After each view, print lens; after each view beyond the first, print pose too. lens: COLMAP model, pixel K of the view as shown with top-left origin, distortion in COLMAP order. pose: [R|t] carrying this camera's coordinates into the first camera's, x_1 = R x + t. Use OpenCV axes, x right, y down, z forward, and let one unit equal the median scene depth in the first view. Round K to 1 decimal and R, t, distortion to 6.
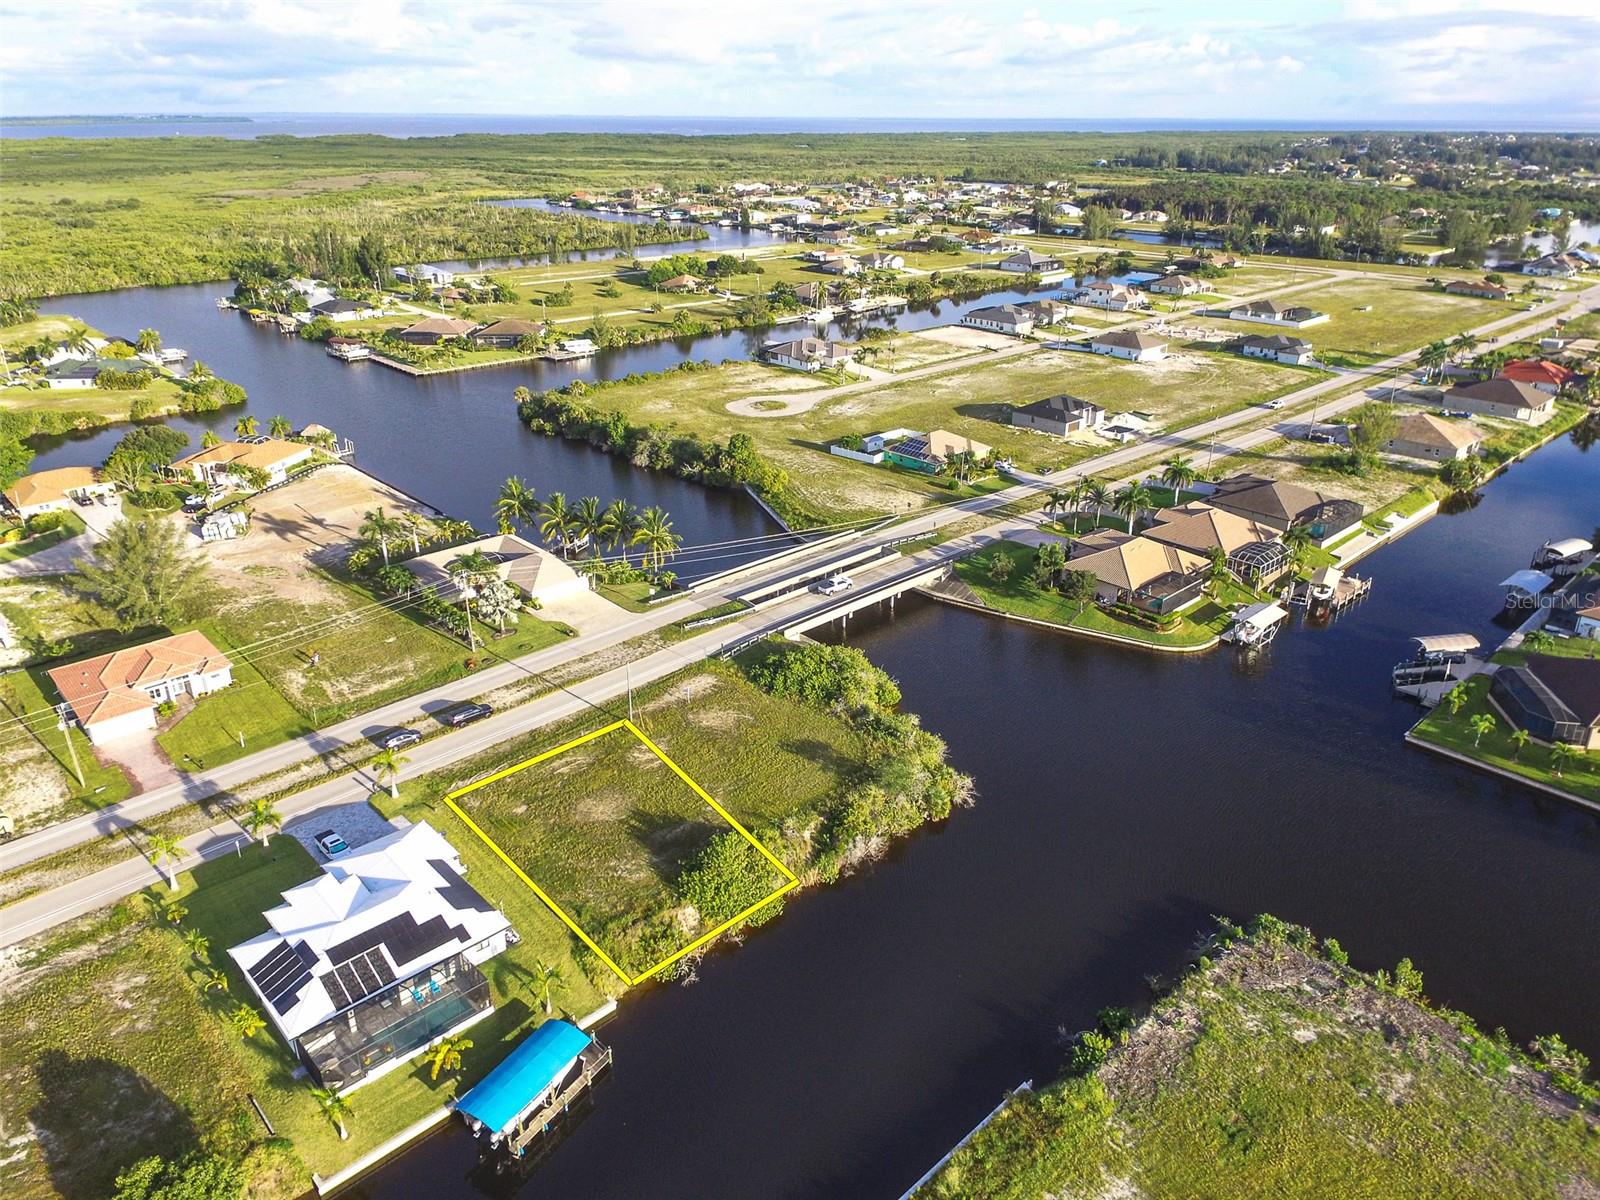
lens RADIAL K [[1059.1, 0, 848.0], [0, 1059.1, 618.2], [0, 0, 1]] dist [0.046193, -0.055410]
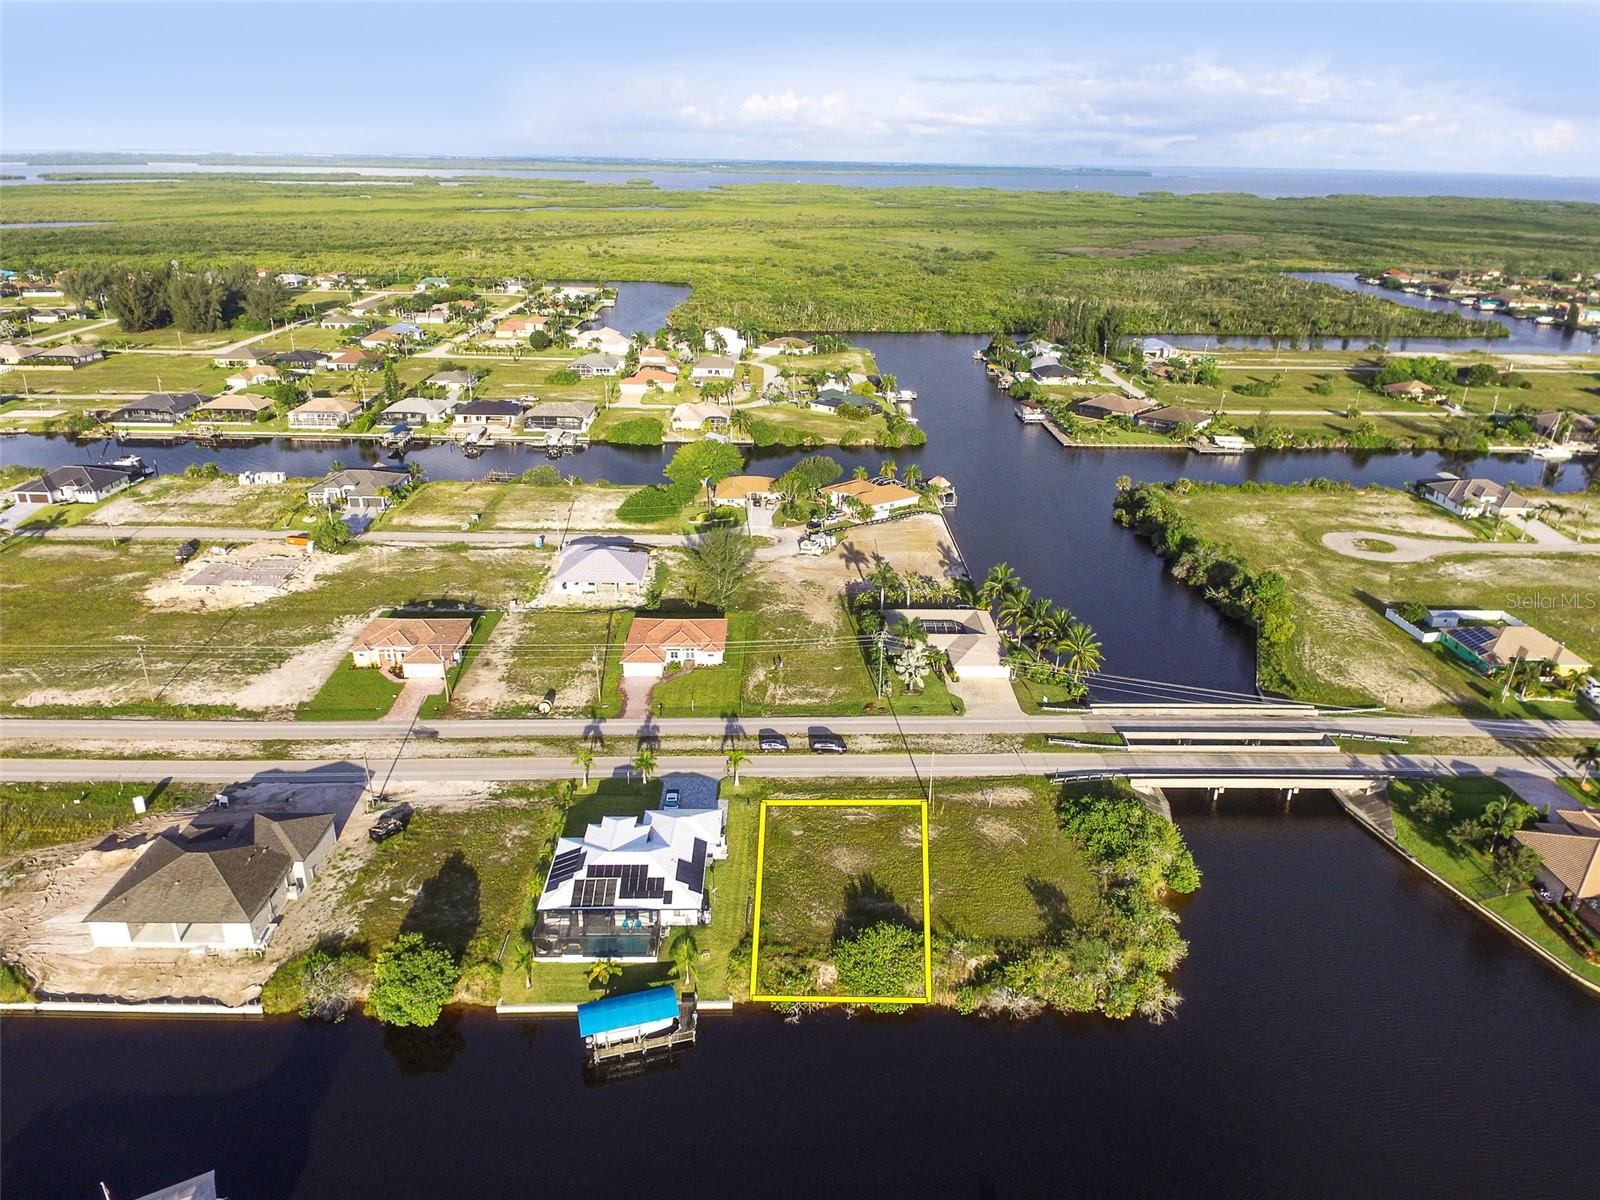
lens RADIAL K [[1043.4, 0, 817.1], [0, 1043.4, 632.4], [0, 0, 1]] dist [0.044254, -0.056250]
pose [[0.732564, 0.284831, -0.618241, 0.230086], [-0.302374, 0.949882, 0.079334, -0.084759], [0.609853, 0.128823, 0.781975, 0.019803]]
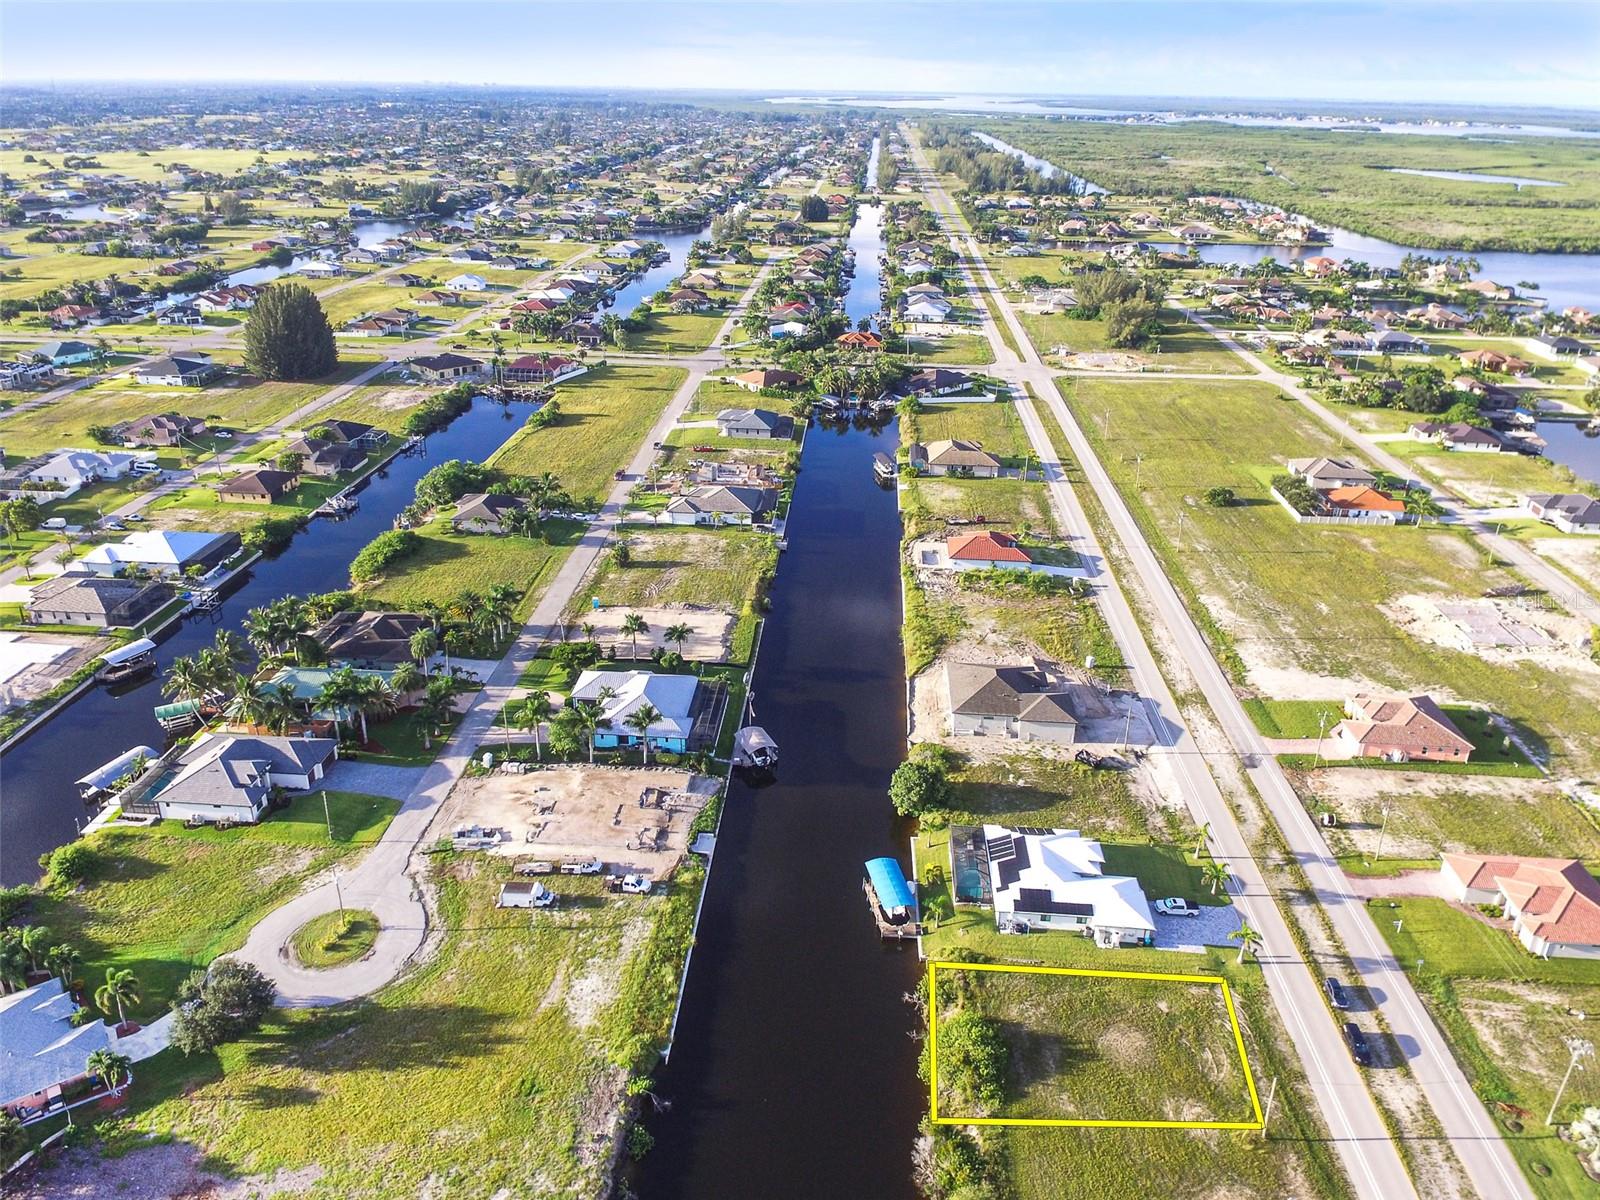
lens RADIAL K [[1106.7, 0, 810.1], [0, 1106.7, 602.1], [0, 0, 1]] dist [0.046434, -0.060248]
pose [[-0.745436, 0.262367, -0.612771, 0.342921], [-0.305742, 0.682298, 0.664072, -0.460151], [0.592323, 0.682373, -0.428393, 0.579838]]
